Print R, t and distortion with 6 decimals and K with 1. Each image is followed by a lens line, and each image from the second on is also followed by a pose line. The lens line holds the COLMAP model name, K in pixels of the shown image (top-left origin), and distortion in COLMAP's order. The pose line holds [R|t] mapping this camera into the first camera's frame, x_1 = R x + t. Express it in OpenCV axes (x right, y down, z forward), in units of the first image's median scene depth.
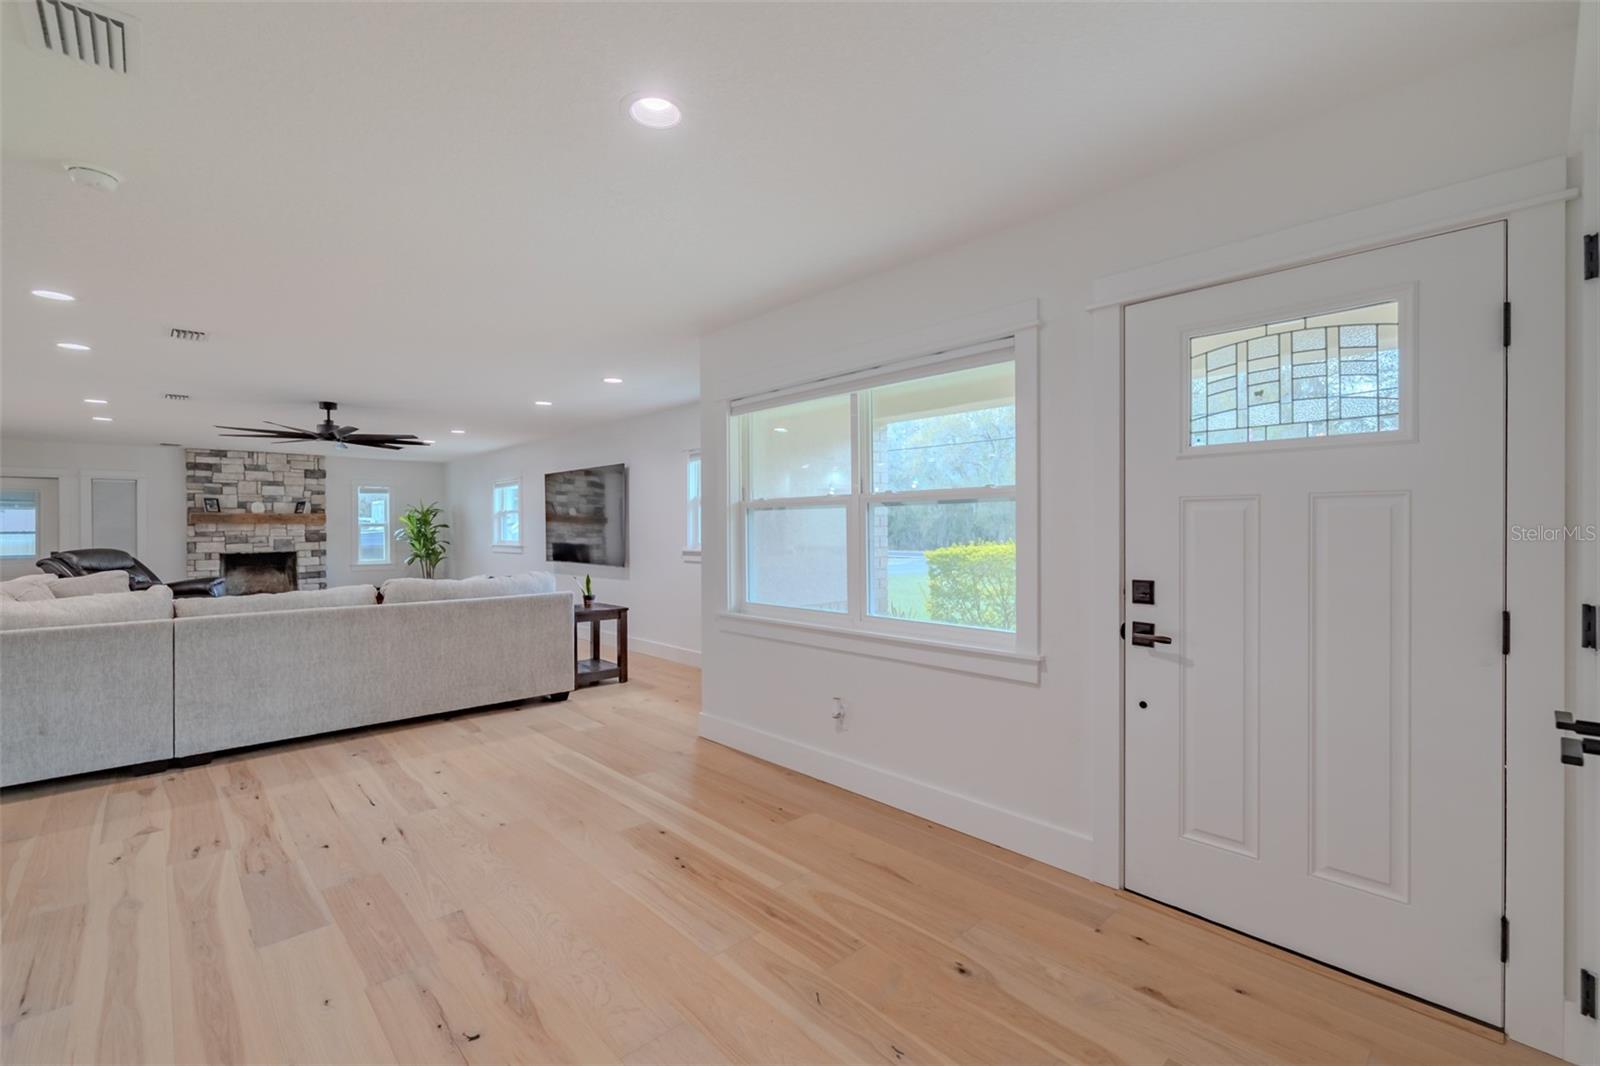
lens RADIAL K [[677.3, 0, 784.5], [0, 677.3, 537.8], [0, 0, 1]] dist [0.002665, -0.000447]
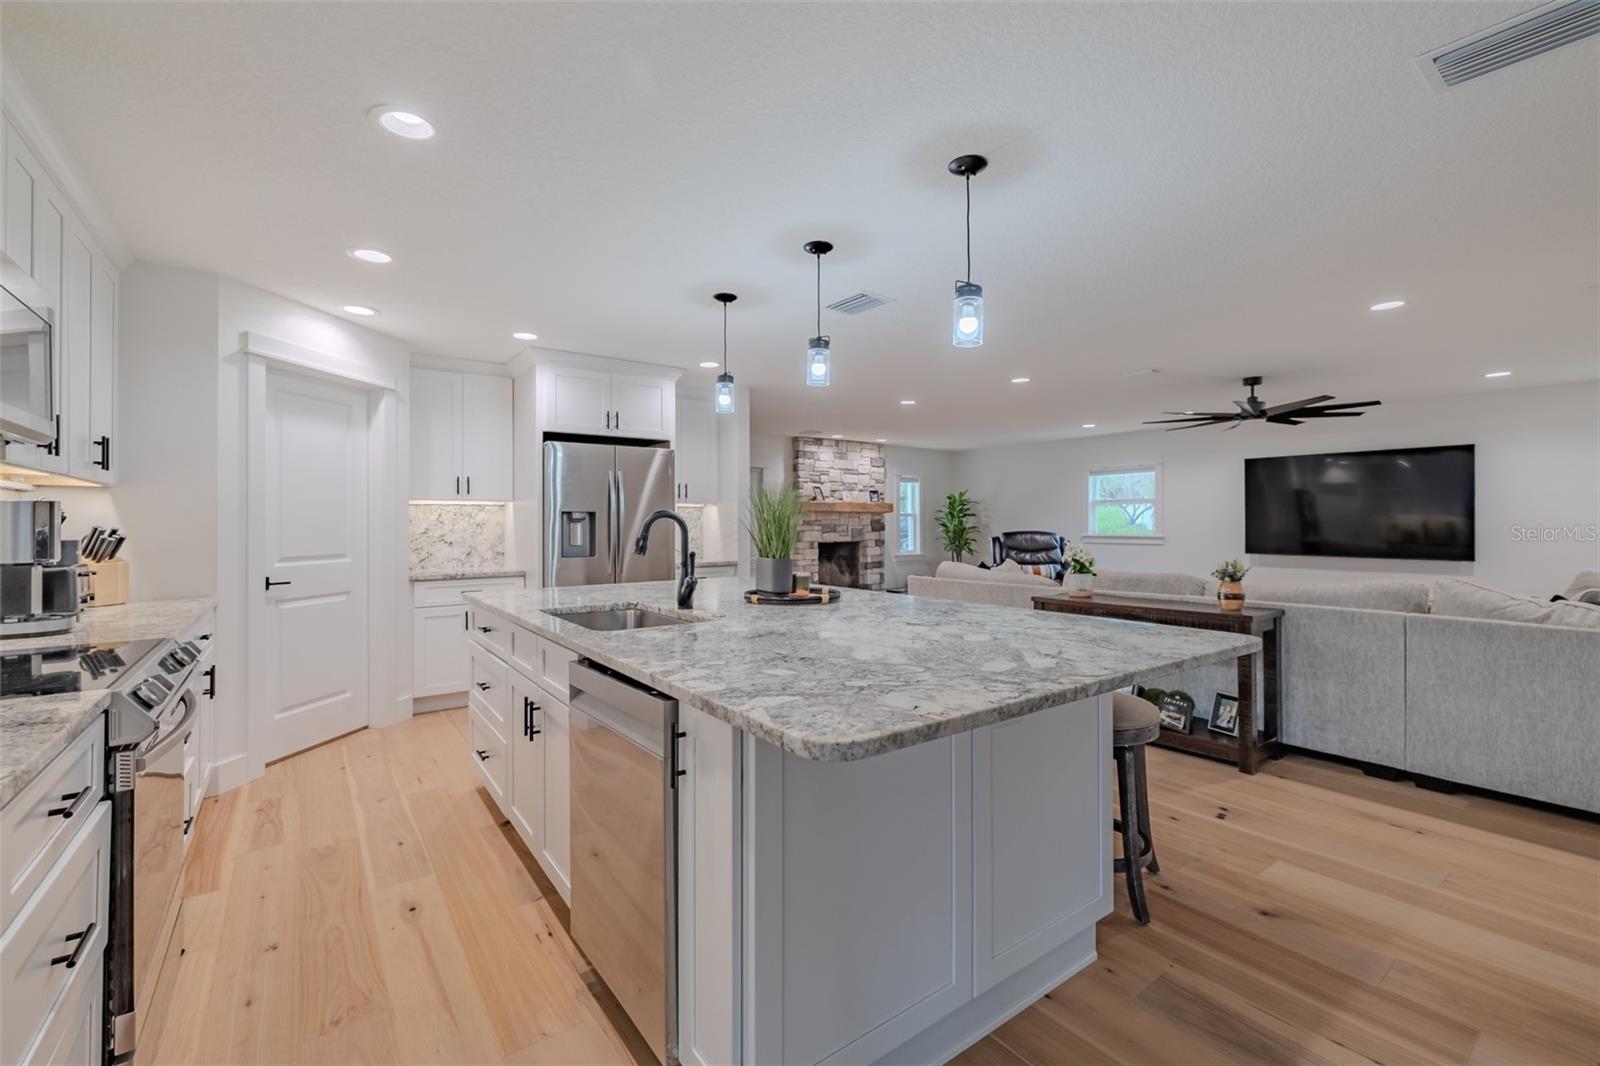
lens RADIAL K [[677.3, 0, 798.5], [0, 677.3, 518.7], [0, 0, 1]] dist [0.002665, -0.000447]
pose [[0.991901, 0.003902, -0.126951, -2.575600], [-0.006456, 0.999785, -0.019713, 0.029390], [0.126847, 0.020372, 0.991713, 0.050930]]
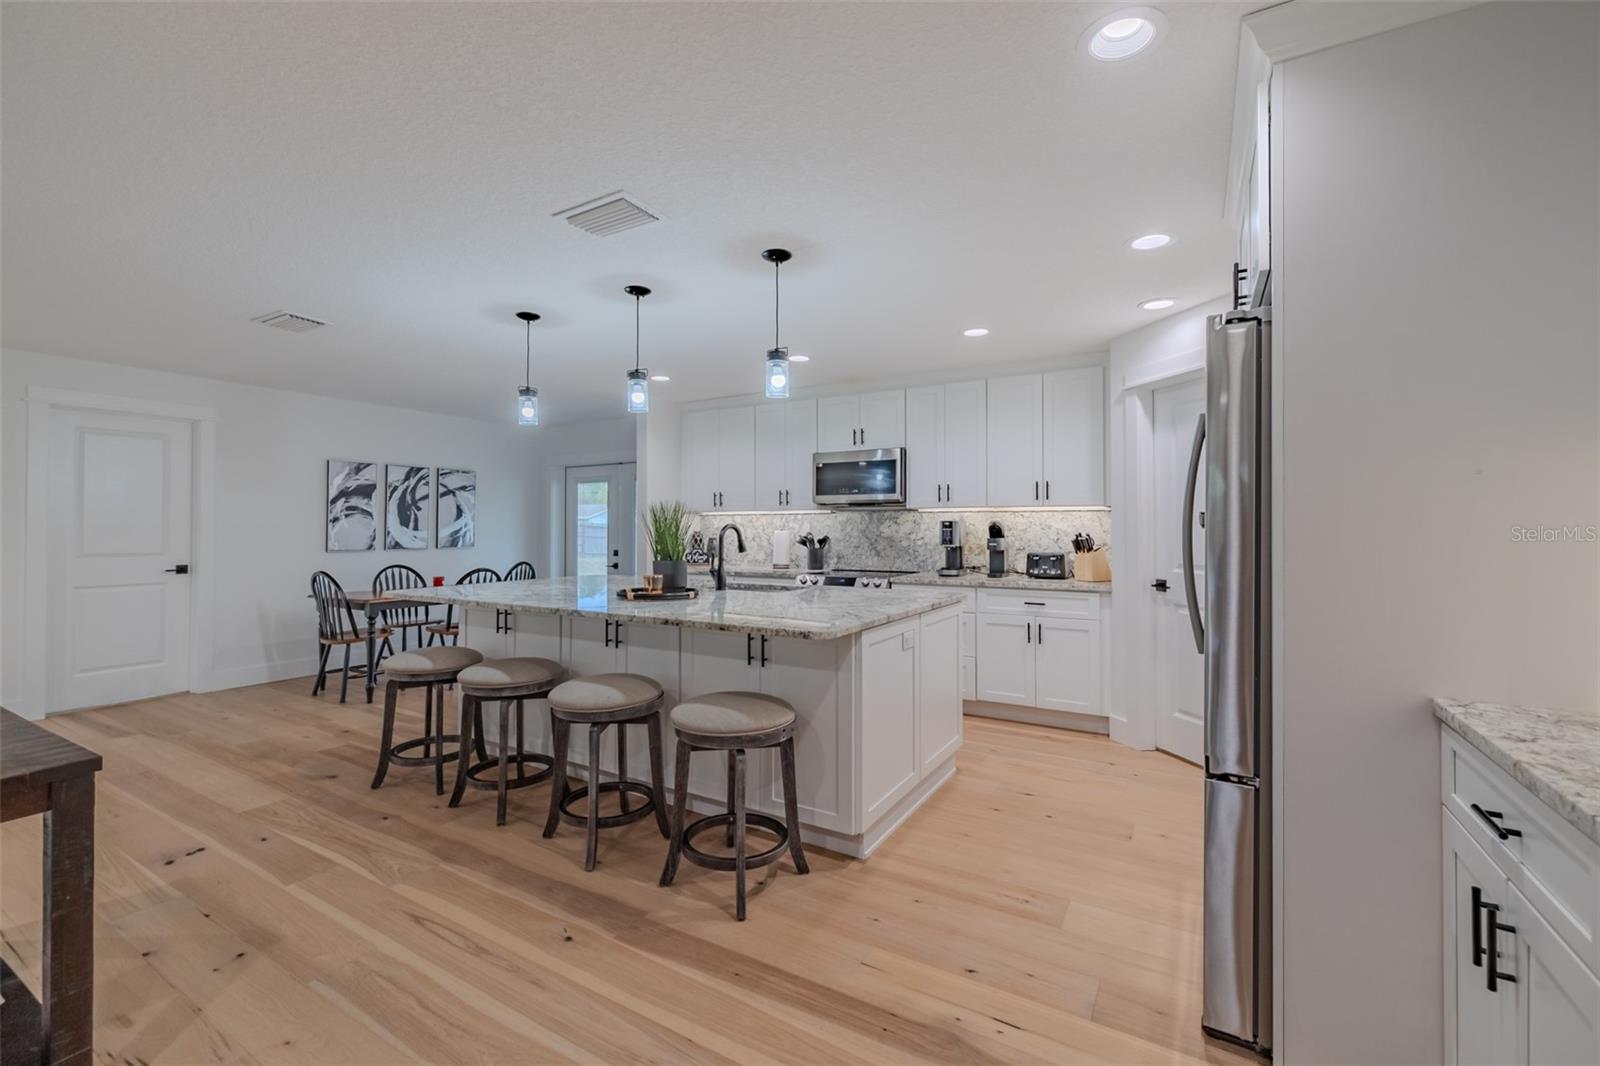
lens RADIAL K [[677.3, 0, 801.9], [0, 677.3, 511.0], [0, 0, 1]] dist [0.002665, -0.000447]
pose [[-0.960538, 0.002626, -0.278136, -2.624023], [0.004537, 0.999970, -0.006226, -0.016478], [0.278112, -0.007242, -0.960521, 2.322499]]
